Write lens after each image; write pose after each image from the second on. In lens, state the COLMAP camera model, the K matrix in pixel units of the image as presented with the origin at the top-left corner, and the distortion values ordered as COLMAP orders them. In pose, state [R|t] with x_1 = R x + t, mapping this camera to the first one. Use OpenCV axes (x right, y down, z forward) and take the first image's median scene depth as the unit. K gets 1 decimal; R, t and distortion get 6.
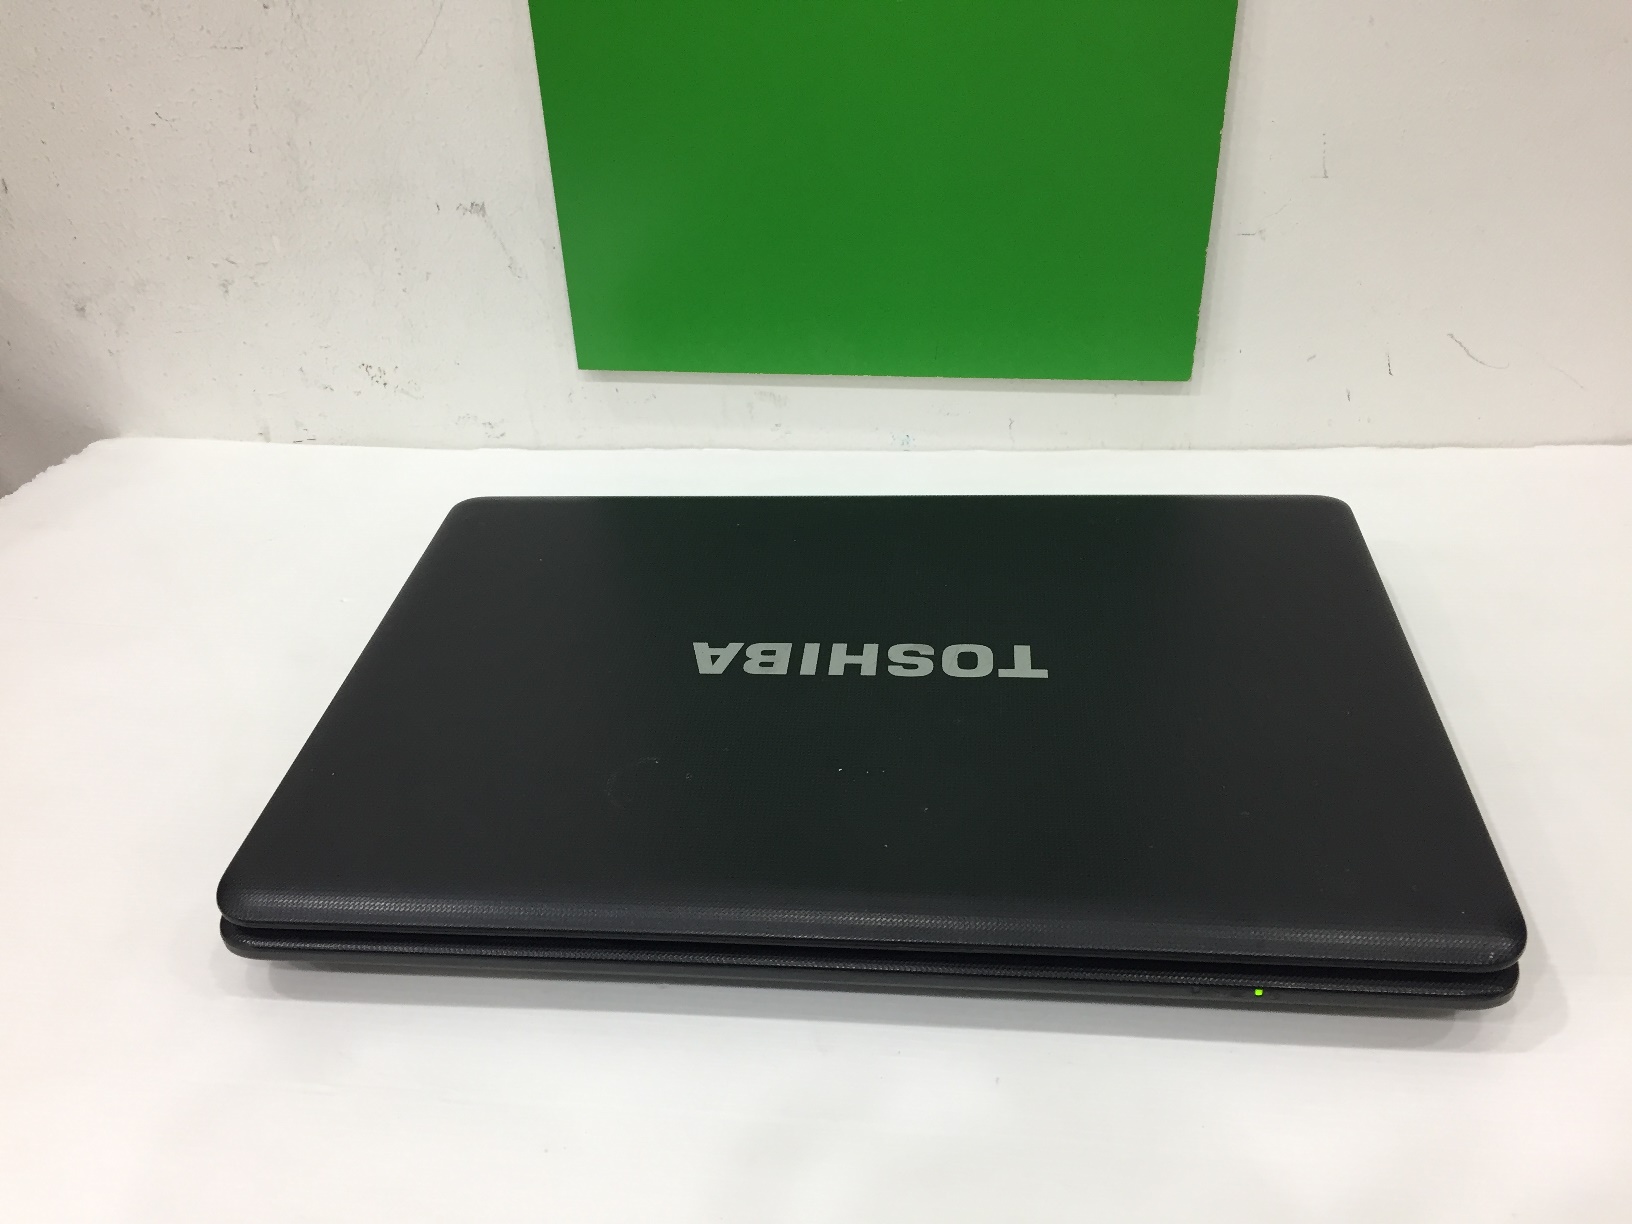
lens RADIAL K [[1382.1, 0, 873.5], [0, 1382.1, 611.8], [0, 0, 1]] dist [0.058874, -0.085048]
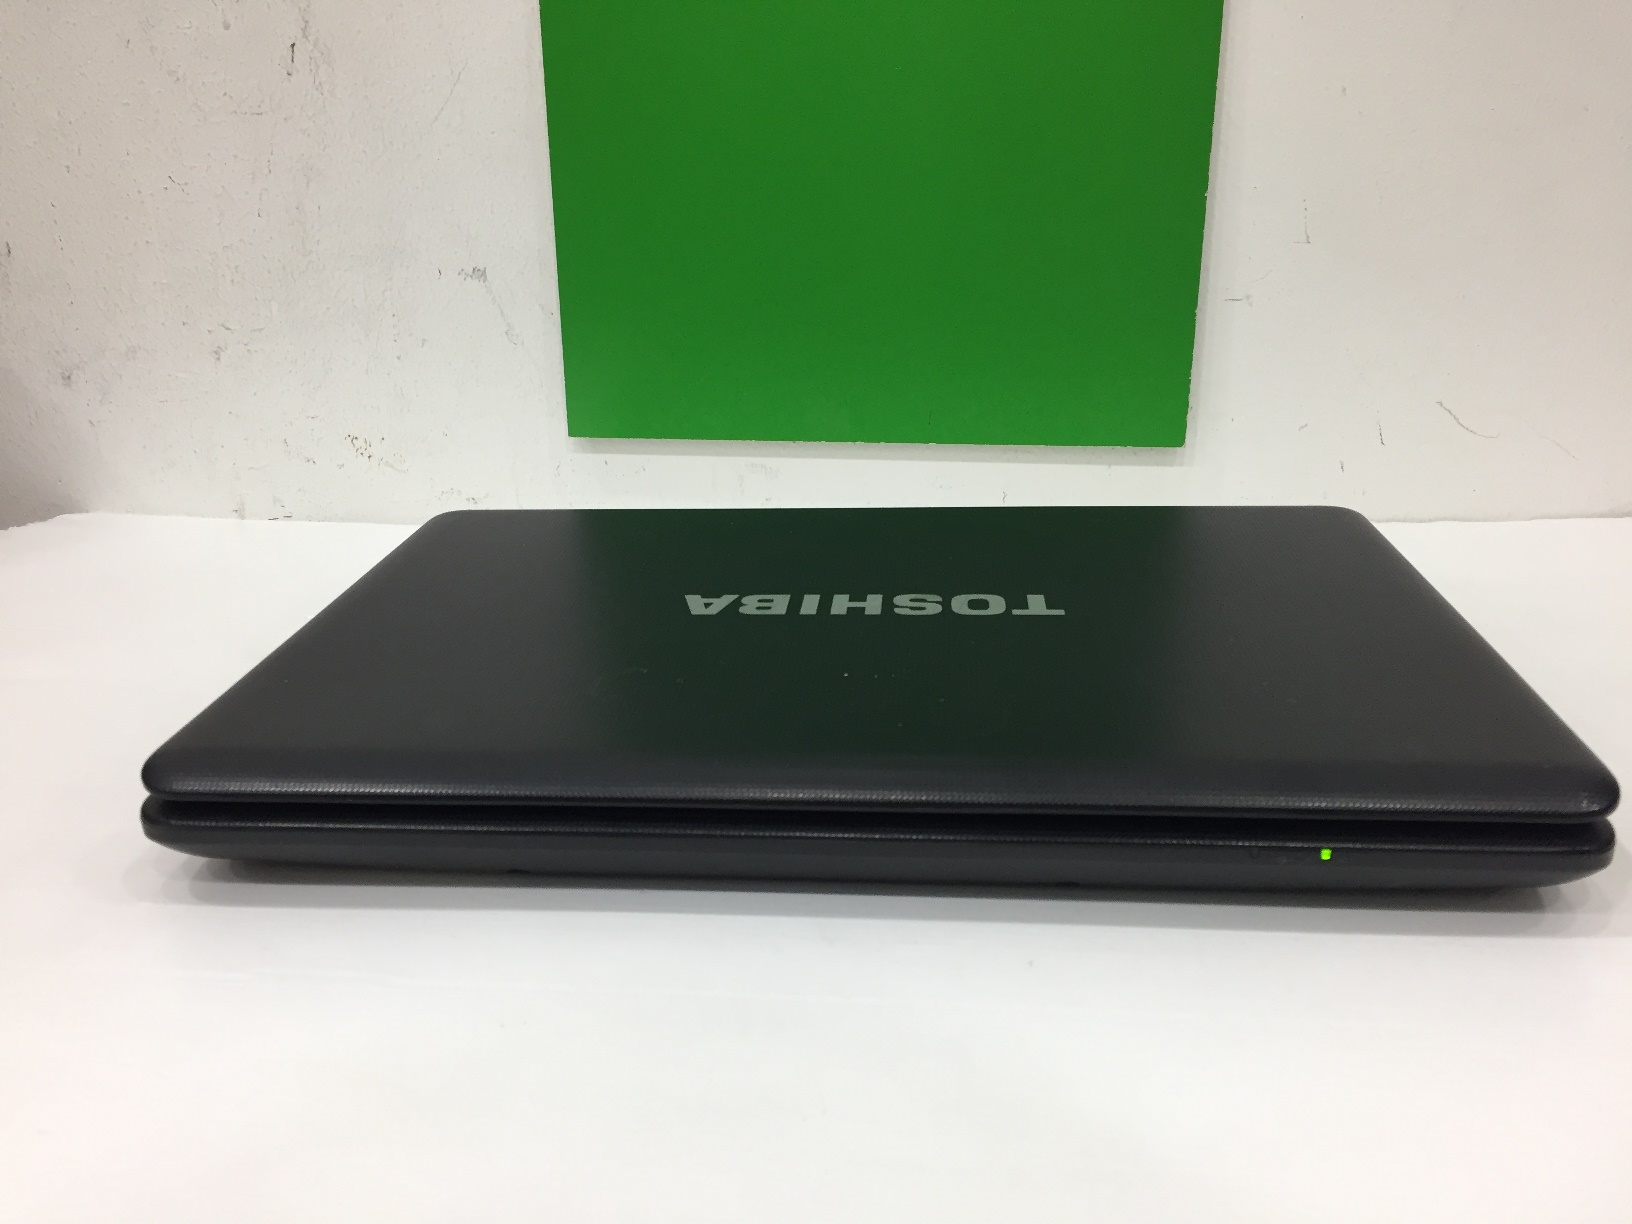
lens RADIAL K [[1382.1, 0, 874.6], [0, 1382.1, 600.3], [0, 0, 1]] dist [0.058874, -0.085048]
pose [[0.999645, 0.011667, 0.023949, -0.017290], [-0.005789, 0.972646, -0.232220, 0.174389], [-0.026003, 0.231999, 0.972368, 0.060943]]
